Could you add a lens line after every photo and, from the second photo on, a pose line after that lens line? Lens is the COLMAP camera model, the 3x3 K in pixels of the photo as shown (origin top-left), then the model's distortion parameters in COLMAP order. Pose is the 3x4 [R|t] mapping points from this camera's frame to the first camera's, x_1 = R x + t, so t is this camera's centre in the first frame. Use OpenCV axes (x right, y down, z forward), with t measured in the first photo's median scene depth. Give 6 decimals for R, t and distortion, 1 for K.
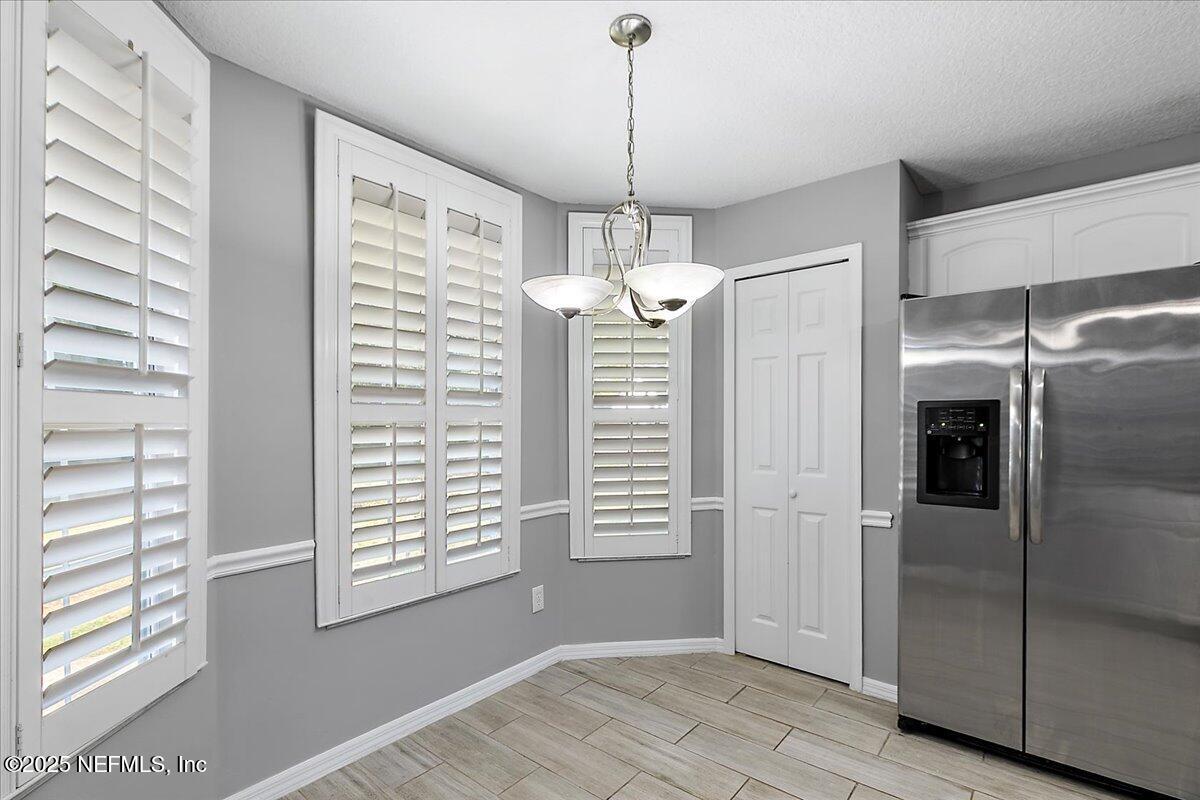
lens RADIAL K [[548.2, 0, 590.1], [0, 548.2, 419.0], [0, 0, 1]] dist [0.005589, -0.000354]
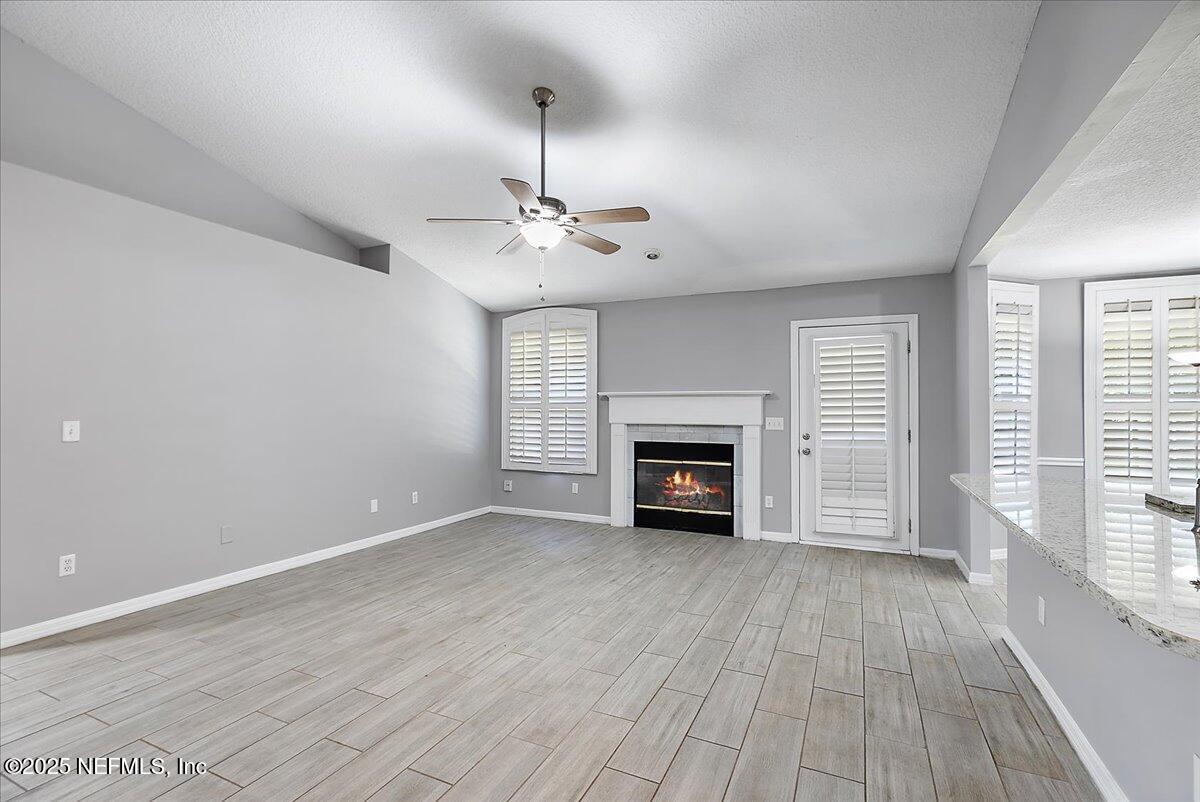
lens RADIAL K [[548.2, 0, 598.7], [0, 548.2, 404.8], [0, 0, 1]] dist [0.005589, -0.000354]
pose [[0.271255, -0.003029, -0.962503, 1.273210], [-0.005383, 0.999975, -0.004664, 0.005801], [0.962492, 0.006446, 0.271232, -1.746568]]
